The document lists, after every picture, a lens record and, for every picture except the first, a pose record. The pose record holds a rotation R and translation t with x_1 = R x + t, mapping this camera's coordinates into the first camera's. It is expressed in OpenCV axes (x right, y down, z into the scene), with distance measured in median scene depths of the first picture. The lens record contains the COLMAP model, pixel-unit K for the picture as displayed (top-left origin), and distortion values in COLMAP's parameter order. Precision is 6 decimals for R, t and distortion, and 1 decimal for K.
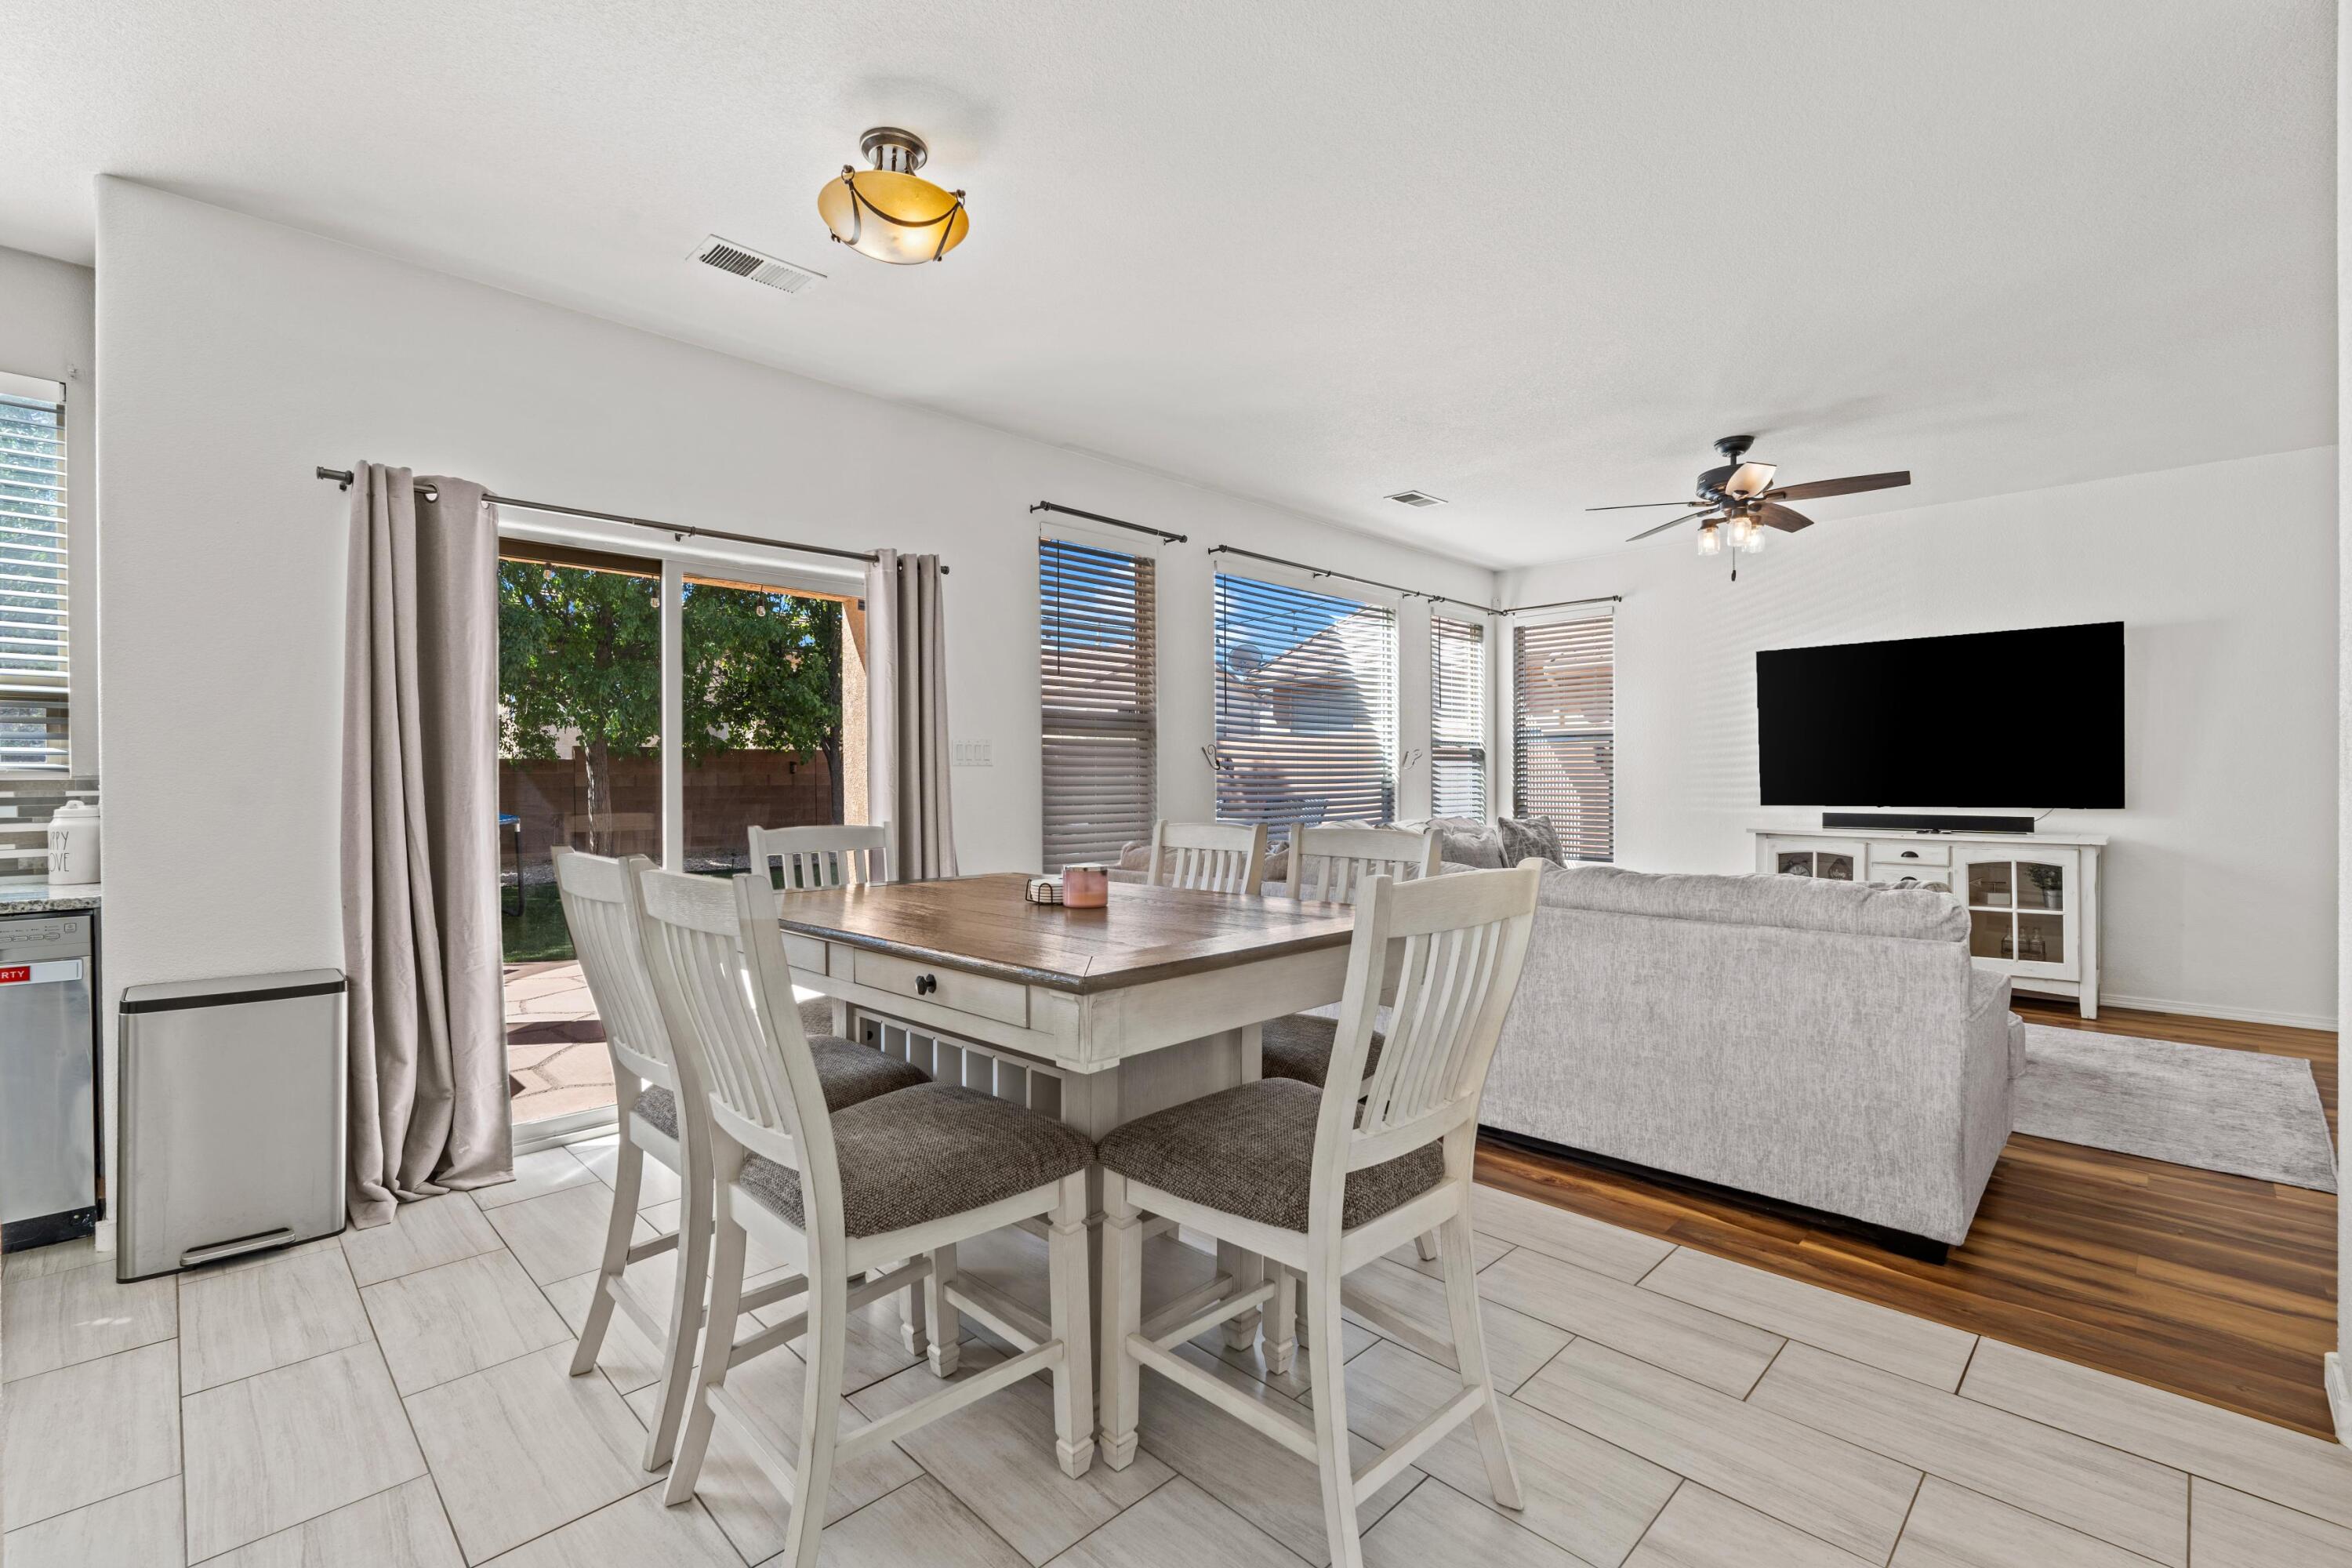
lens RADIAL K [[1025.7, 0, 1166.0], [0, 1025.7, 766.9], [0, 0, 1]] dist [0.010124, 0.000238]
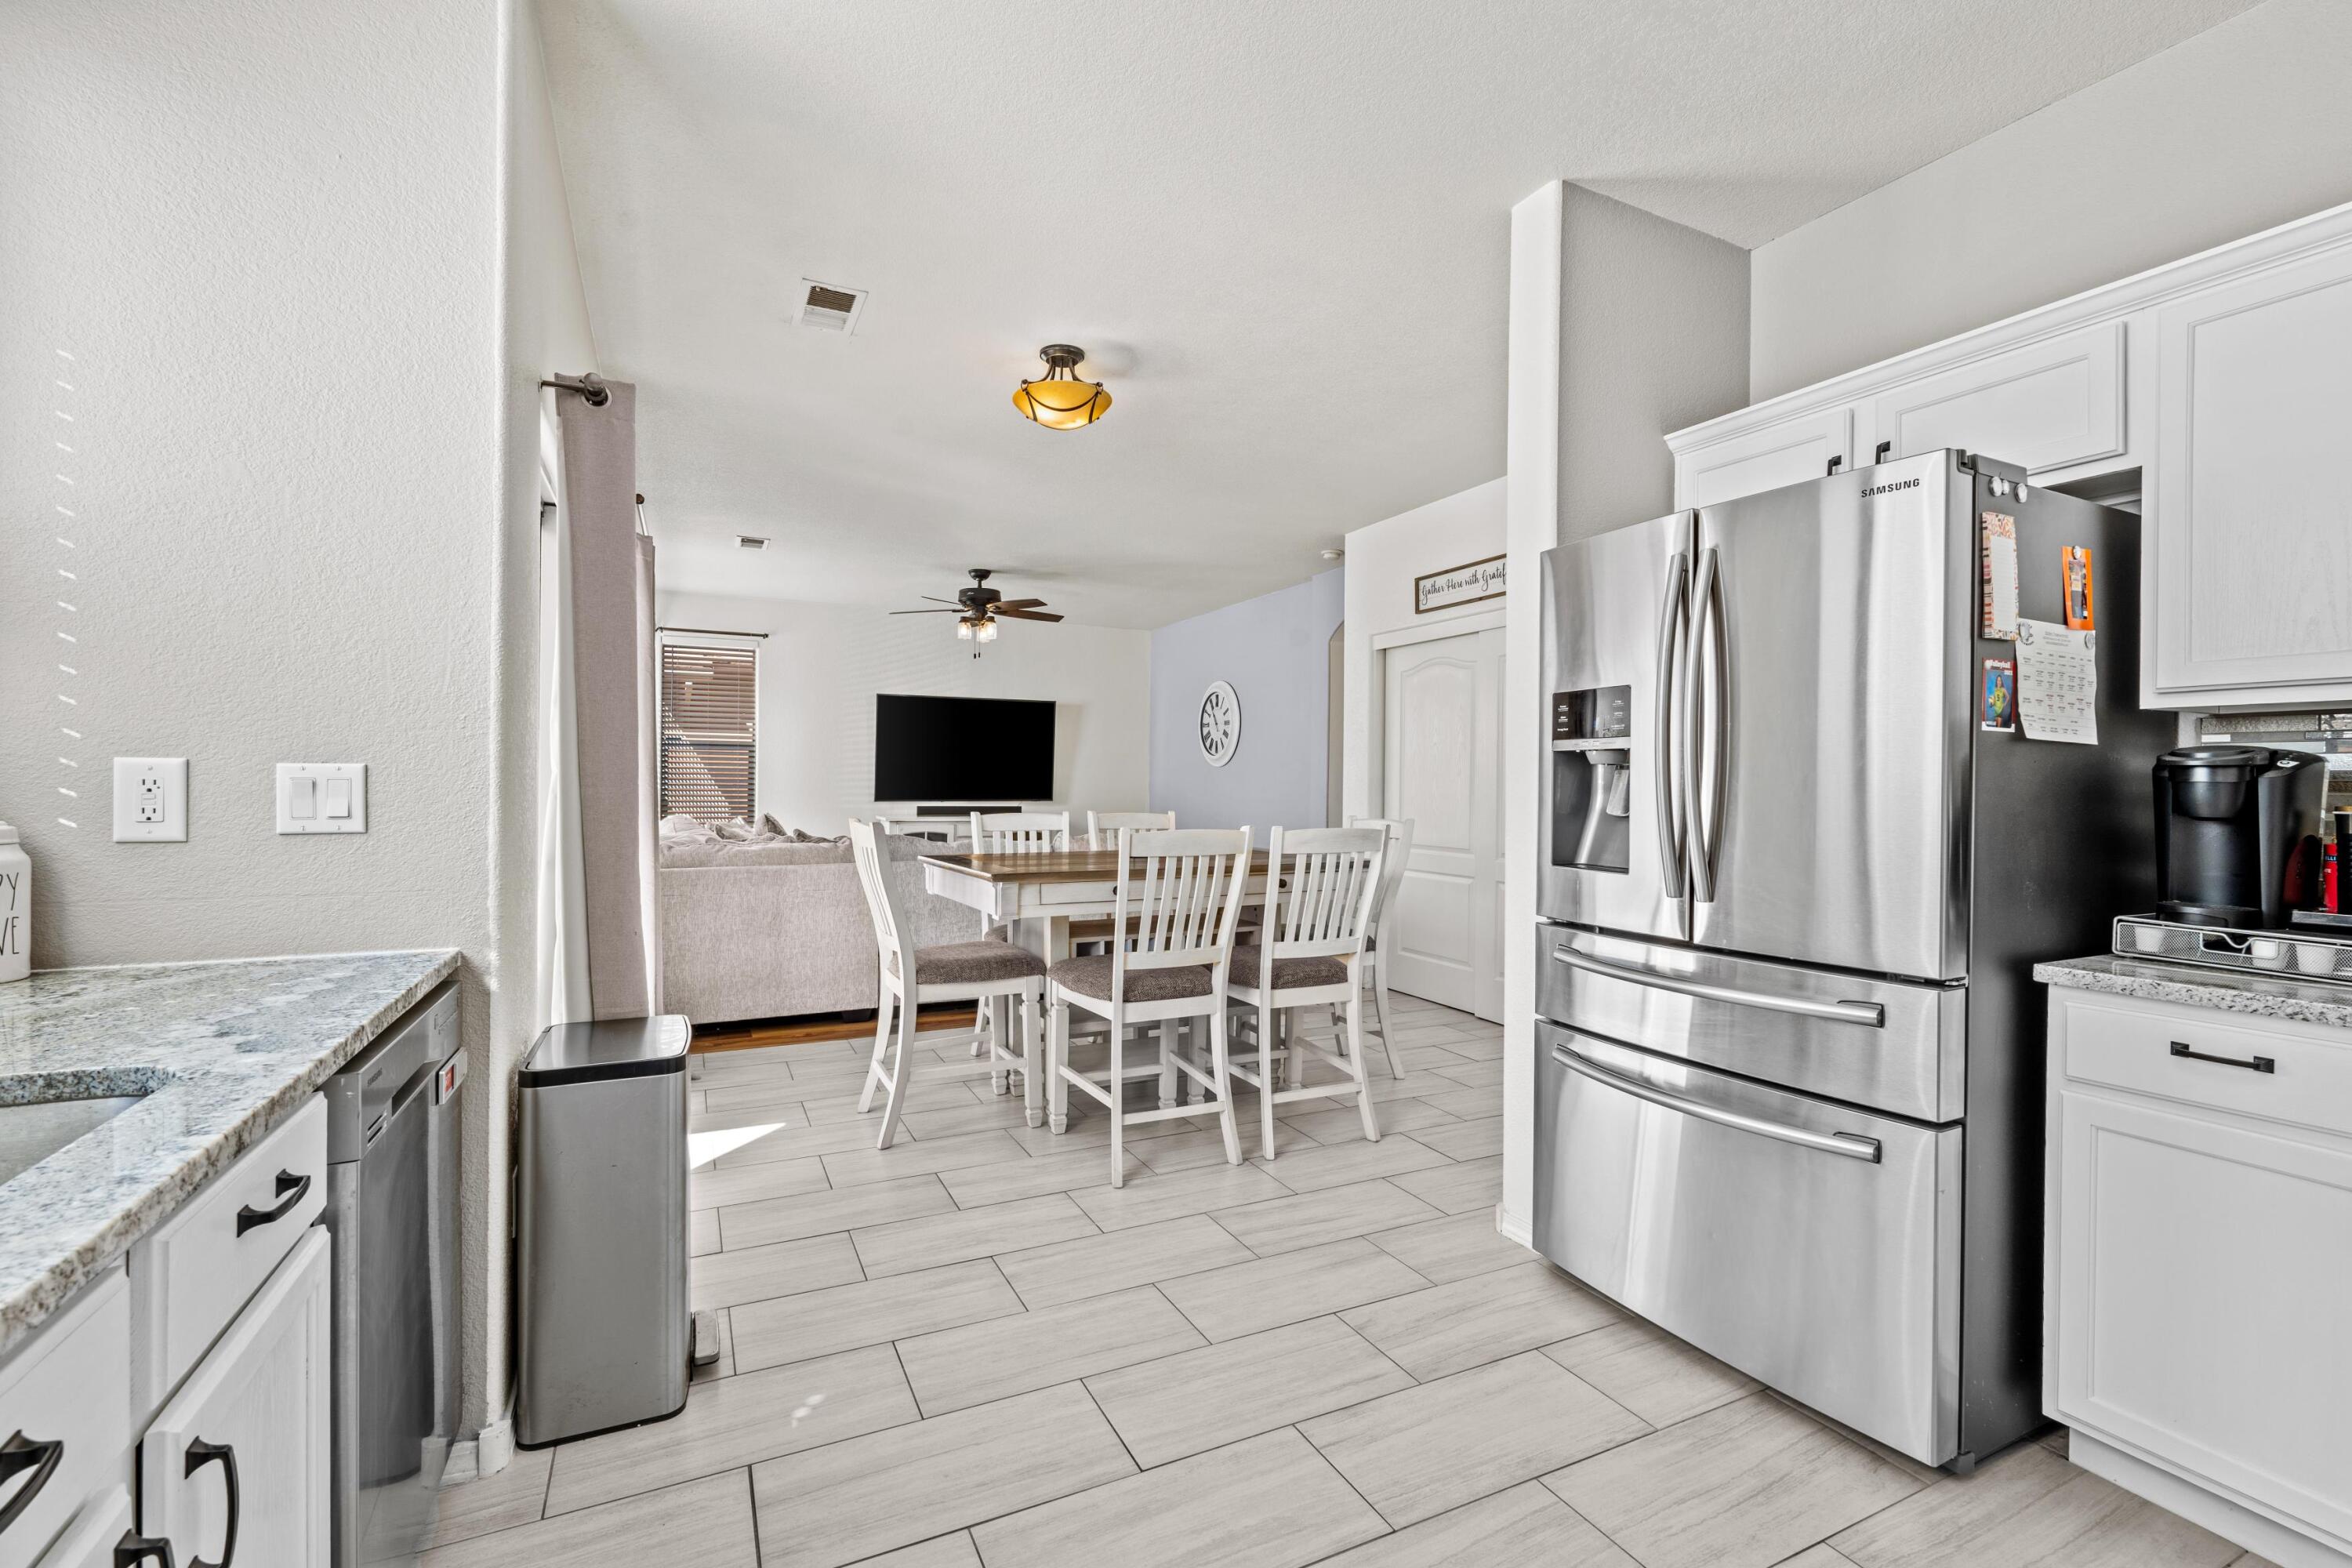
lens RADIAL K [[1025.7, 0, 1169.0], [0, 1025.7, 786.1], [0, 0, 1]] dist [0.010124, 0.000238]
pose [[0.305291, 0.005126, 0.952245, -0.778886], [-0.017186, 0.999852, 0.000128, 0.010127], [-0.952104, -0.016404, 0.305334, 0.203501]]
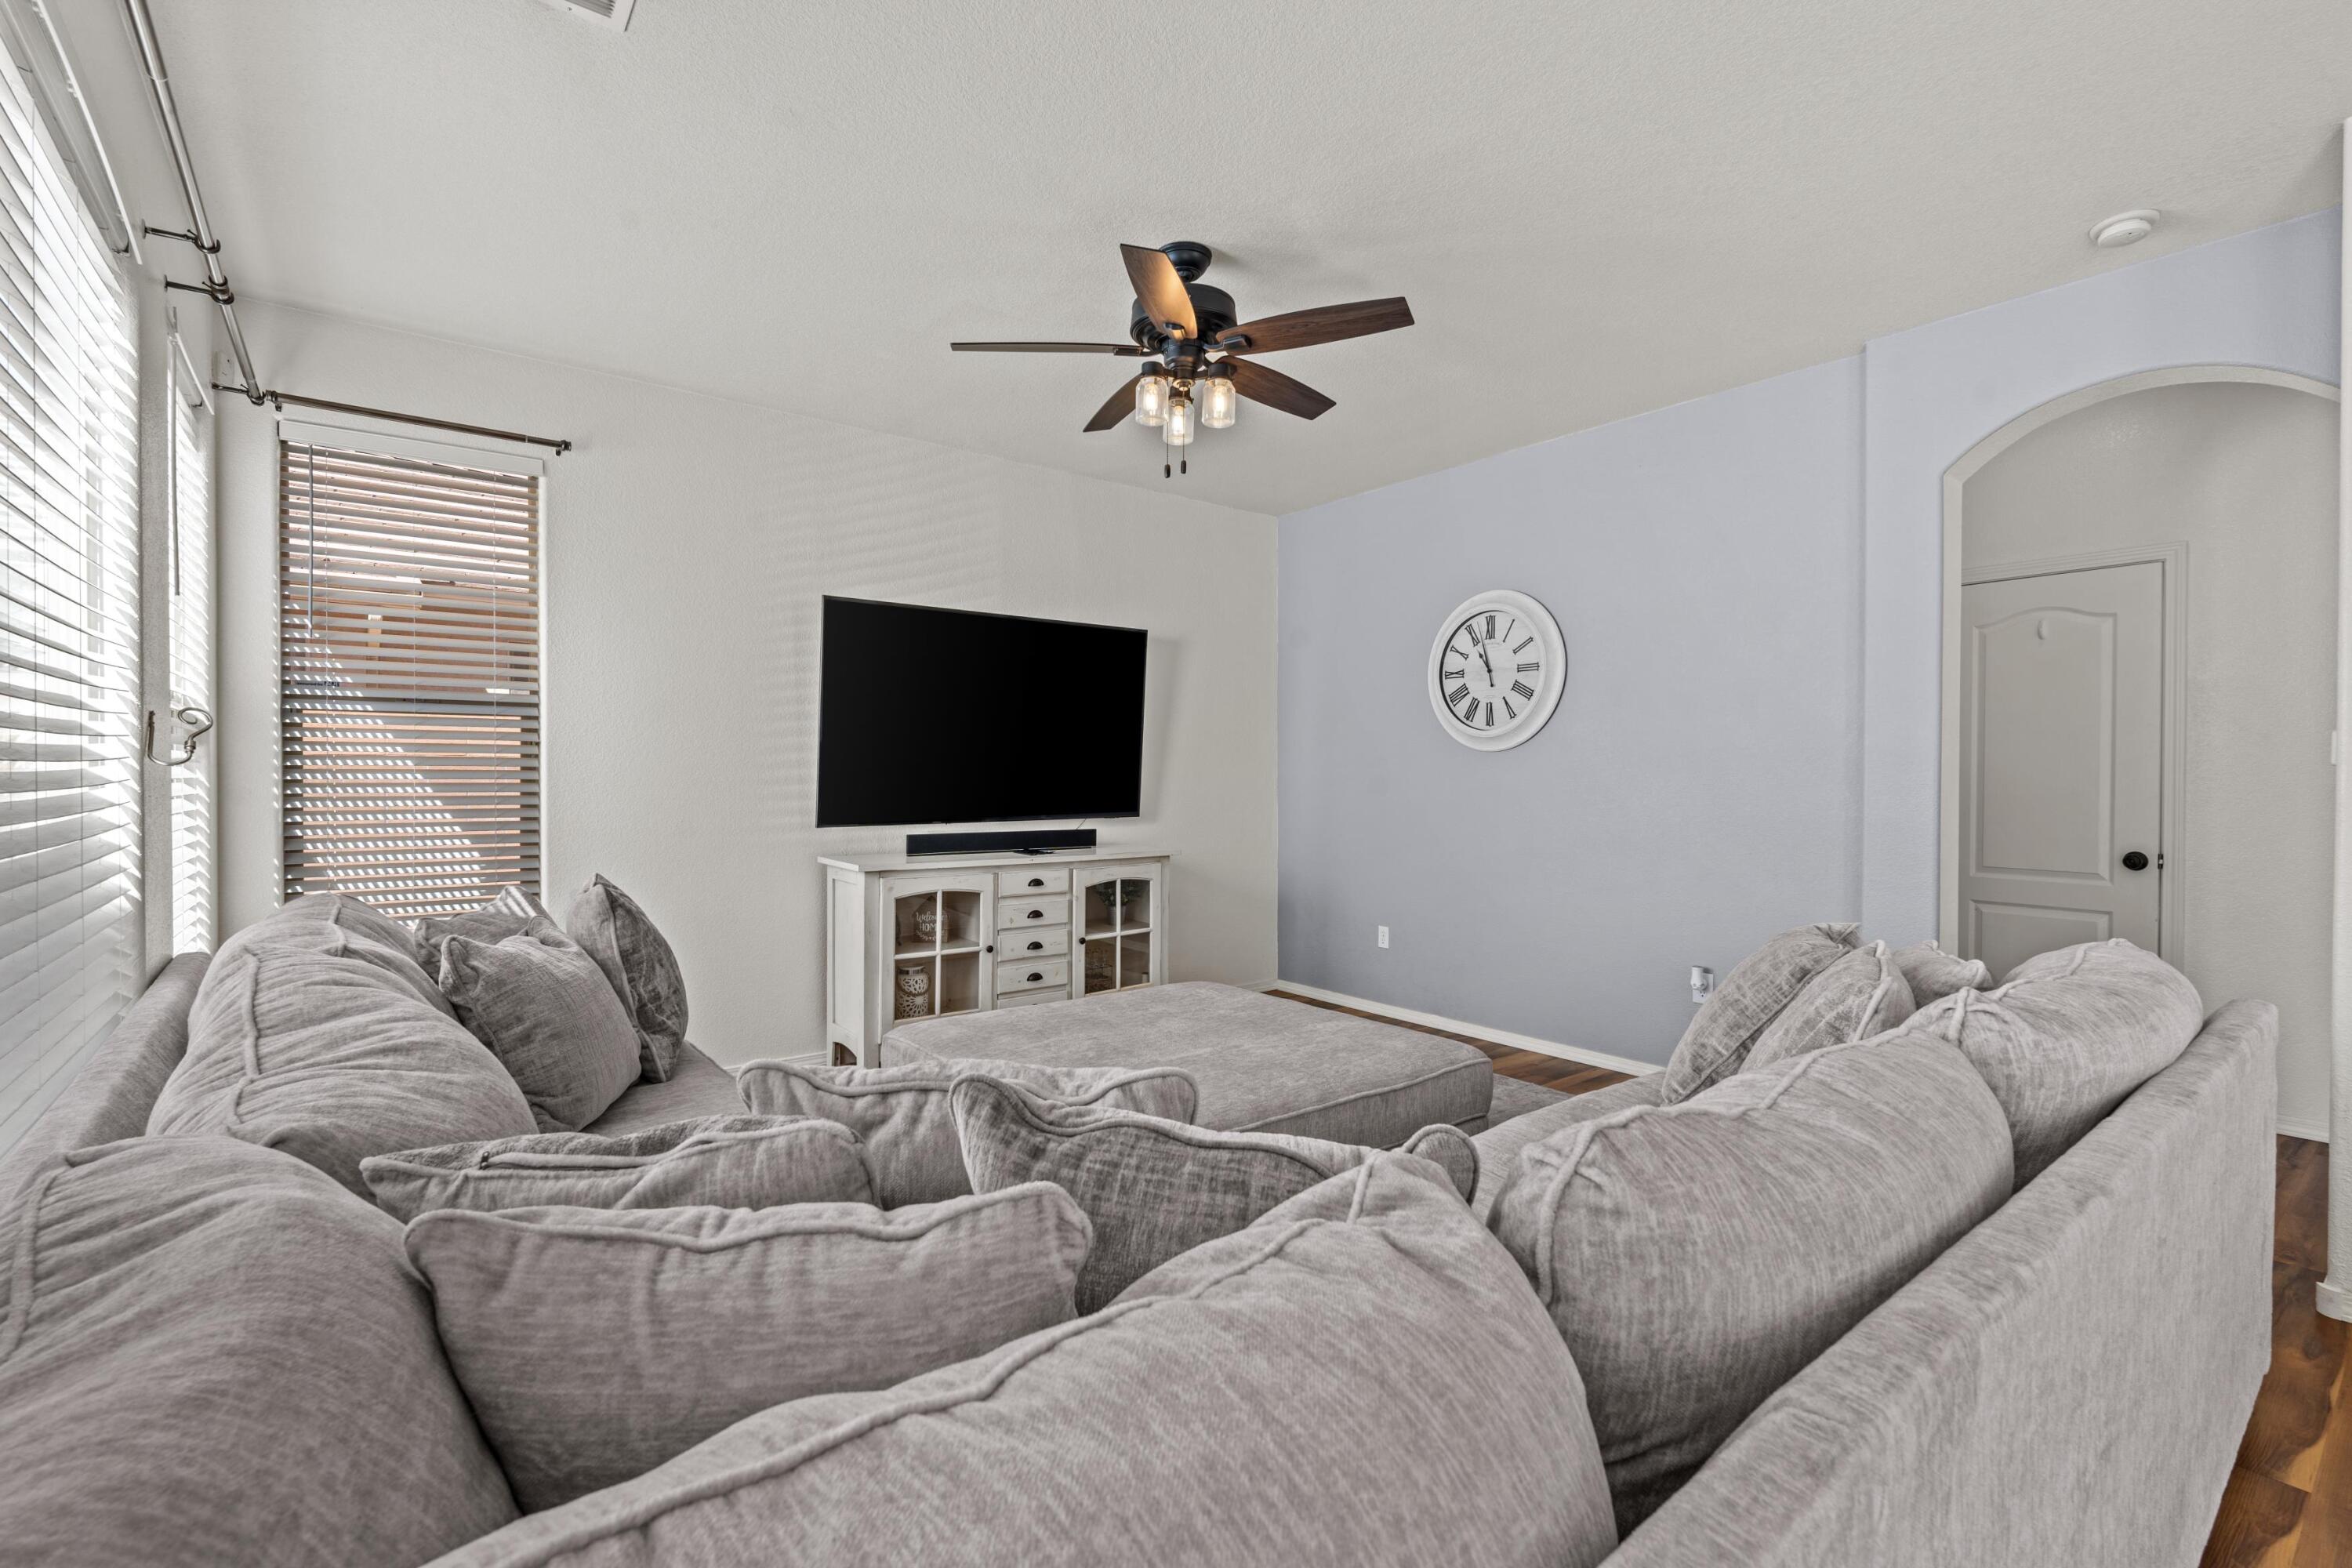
lens RADIAL K [[1025.7, 0, 1121.1], [0, 1025.7, 779.1], [0, 0, 1]] dist [0.010124, 0.000238]
pose [[0.126610, -0.003482, 0.991946, -0.064862], [-0.013749, 0.999892, 0.005265, -0.000635], [-0.991857, -0.014305, 0.126548, 0.850719]]
